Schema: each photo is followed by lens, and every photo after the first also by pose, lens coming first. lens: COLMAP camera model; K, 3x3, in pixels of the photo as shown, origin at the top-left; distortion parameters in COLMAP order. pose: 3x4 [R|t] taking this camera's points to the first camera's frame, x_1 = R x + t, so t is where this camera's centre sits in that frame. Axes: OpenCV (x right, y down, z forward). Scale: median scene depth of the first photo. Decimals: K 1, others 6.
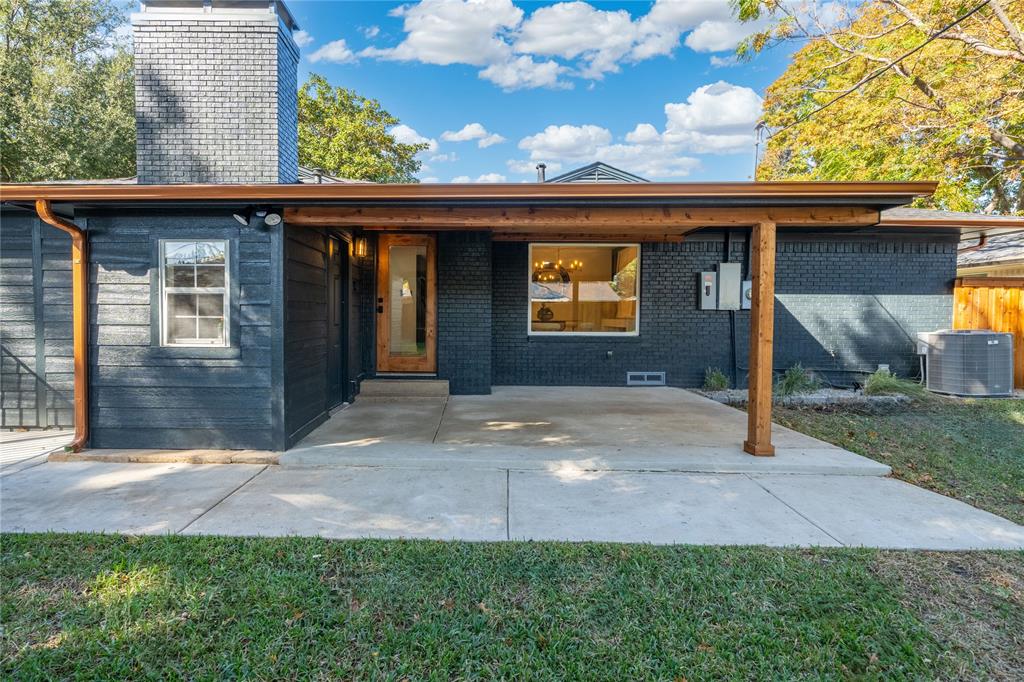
lens RADIAL K [[472.5, 0, 512.0], [0, 472.5, 341.0], [0, 0, 1]] dist [-0.000438, -0.000079]
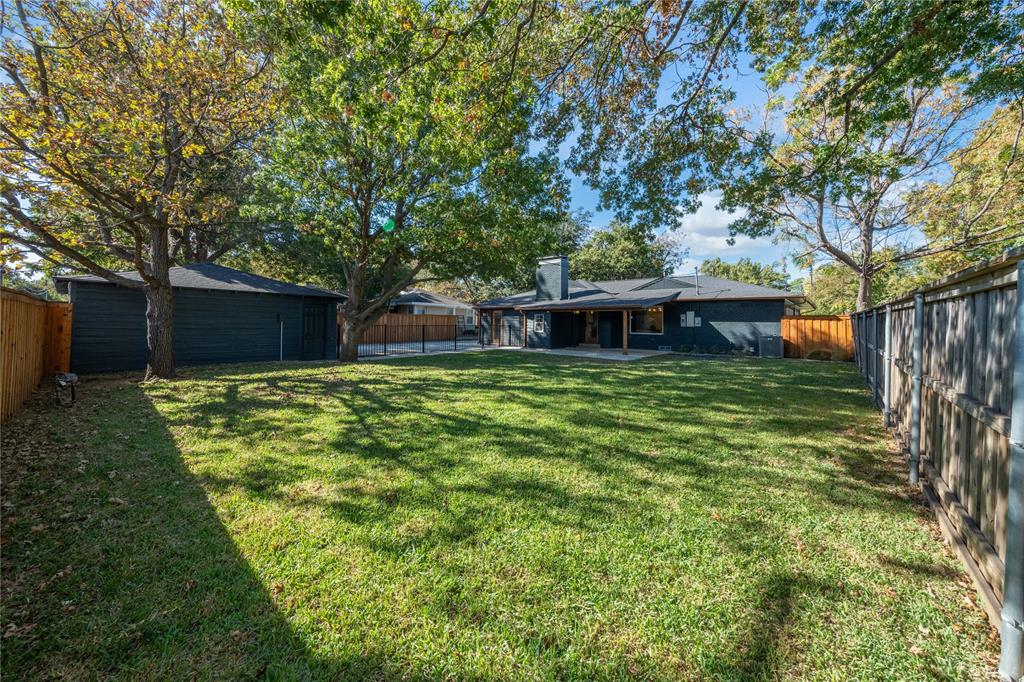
lens RADIAL K [[361.4, 0, 512.0], [0, 361.4, 341.0], [0, 0, 1]] dist [0.000388, 0.000039]
pose [[0.720261, 0.042299, -0.692412, 2.005221], [-0.048826, 0.998755, 0.010224, 0.082196], [0.691983, 0.026443, 0.721430, -2.252519]]
